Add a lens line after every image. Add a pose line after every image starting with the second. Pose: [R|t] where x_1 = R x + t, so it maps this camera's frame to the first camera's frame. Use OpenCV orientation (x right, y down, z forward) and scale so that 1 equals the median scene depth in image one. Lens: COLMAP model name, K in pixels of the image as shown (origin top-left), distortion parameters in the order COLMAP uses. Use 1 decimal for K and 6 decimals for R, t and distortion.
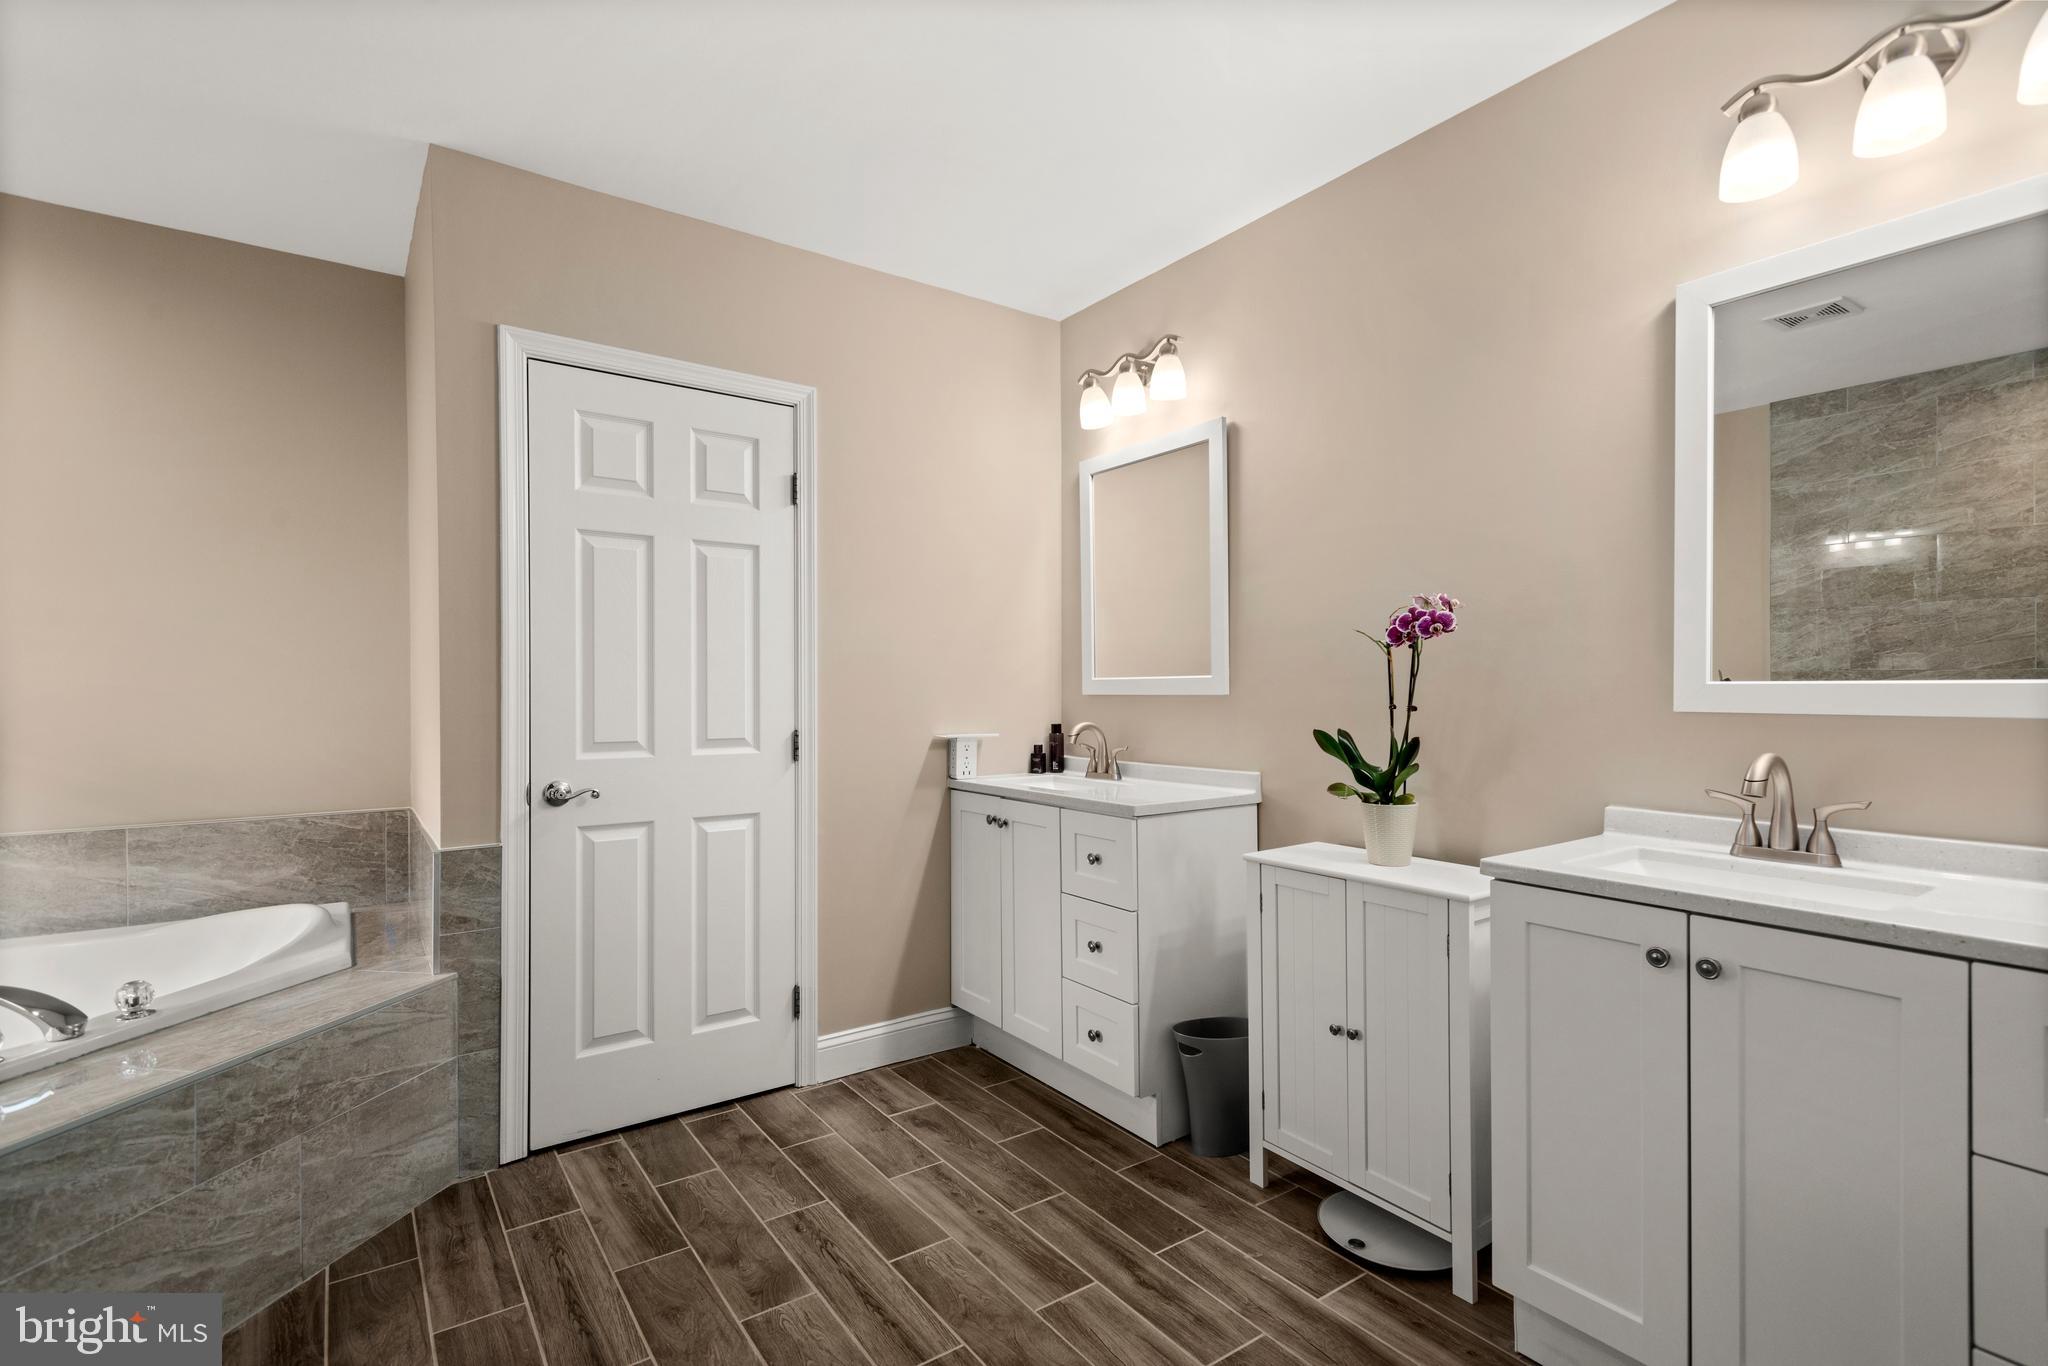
lens RADIAL K [[967.0, 0, 1021.4], [0, 967.0, 694.2], [0, 0, 1]] dist [0.022198, -0.007215]
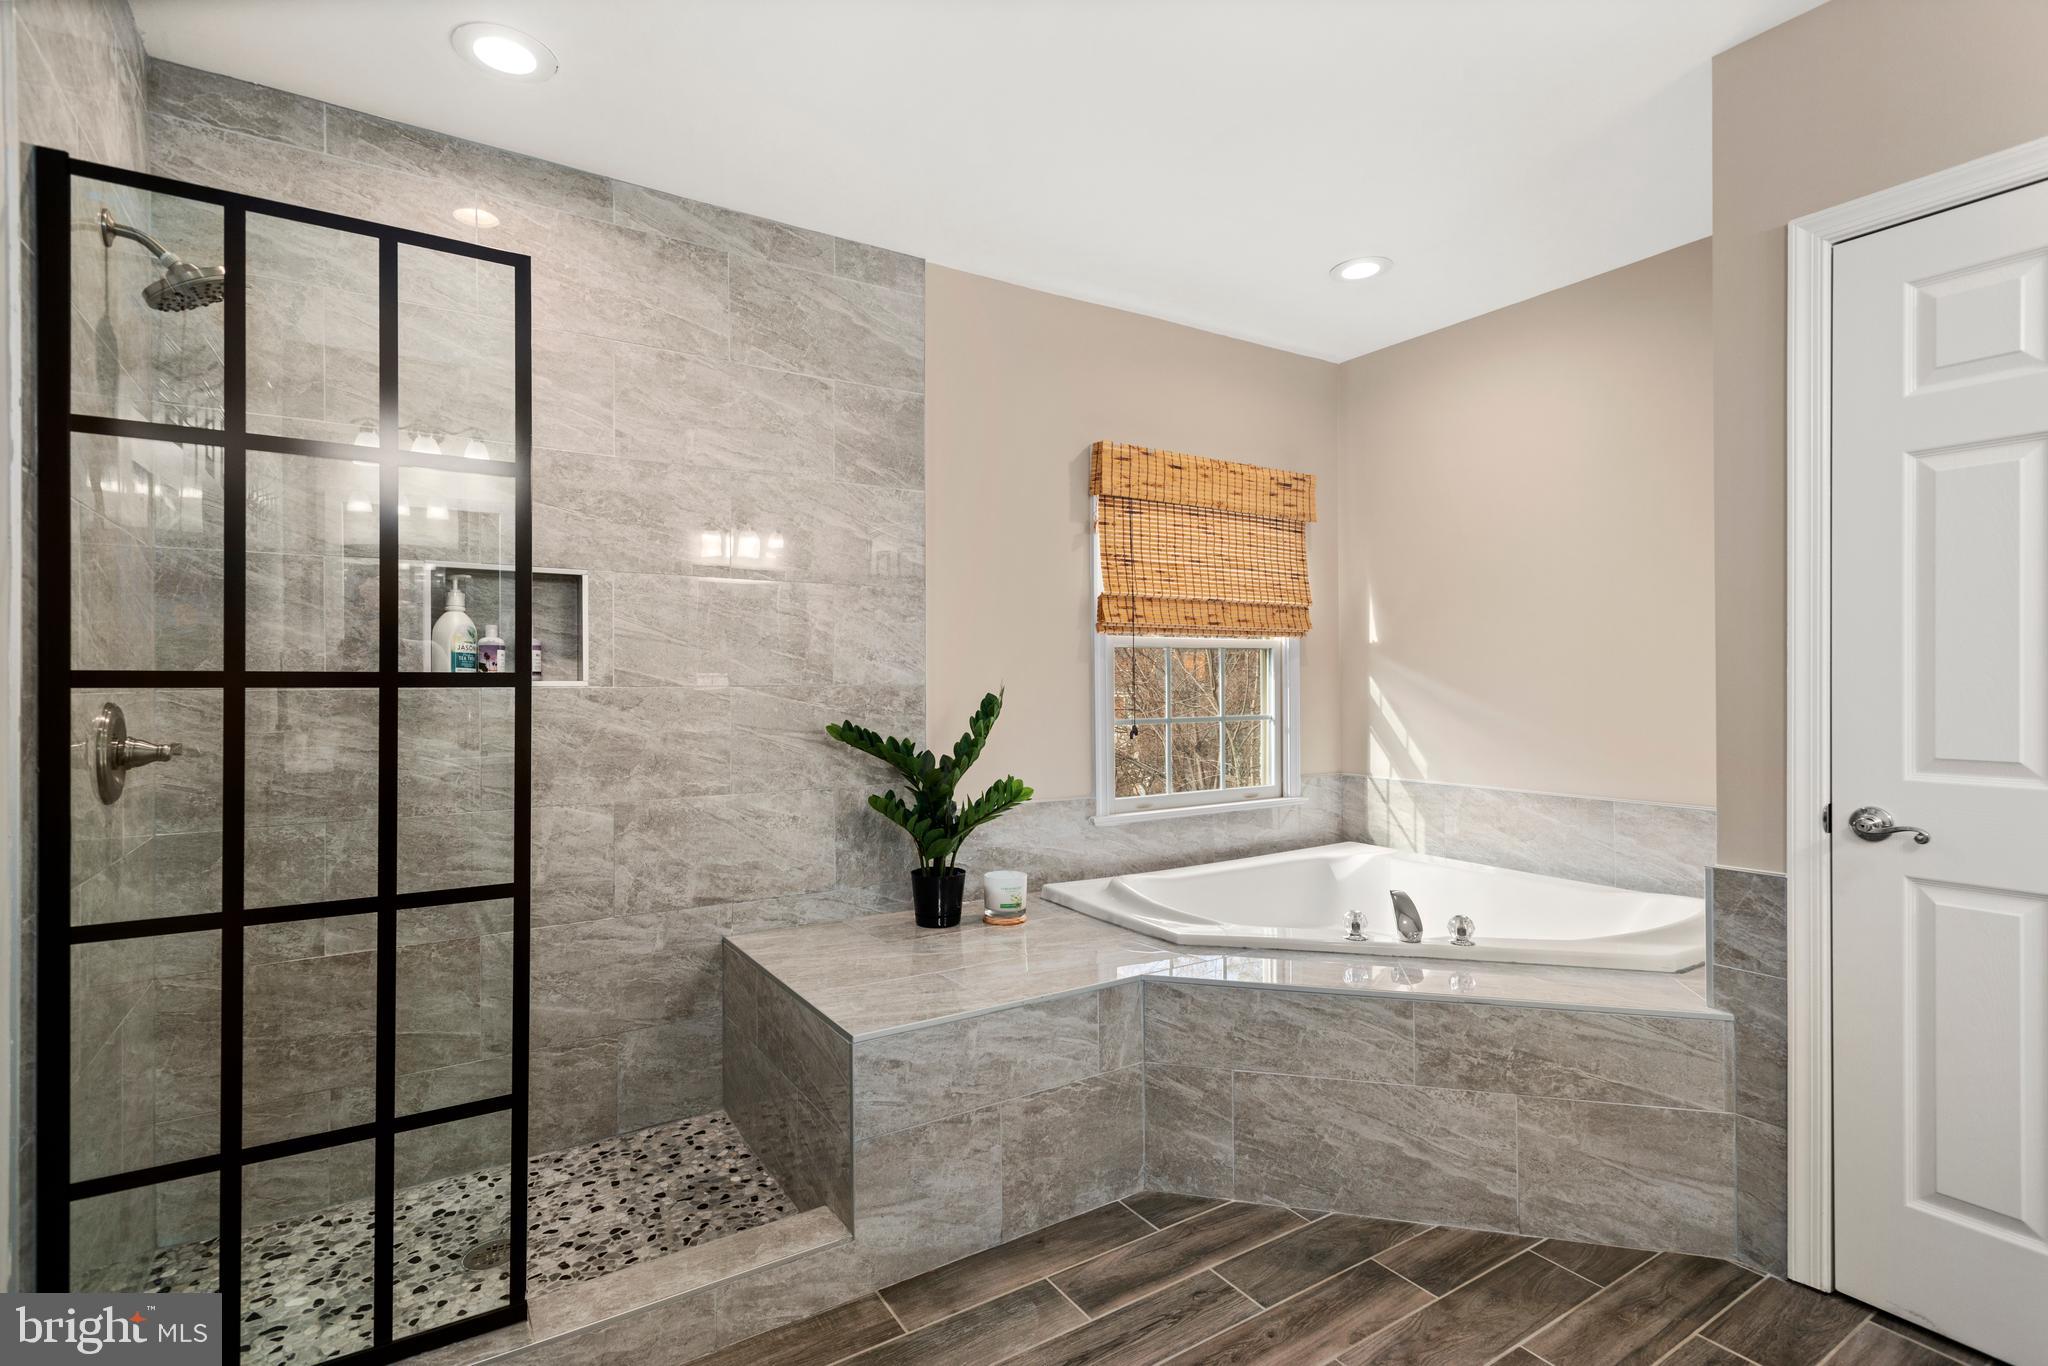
lens RADIAL K [[967.0, 0, 1023.1], [0, 967.0, 682.5], [0, 0, 1]] dist [0.022198, -0.007215]
pose [[-0.037896, 0.003590, -0.999275, 0.295340], [-0.002655, 0.999990, 0.003693, -0.004707], [0.999278, 0.002793, -0.037886, 0.417514]]
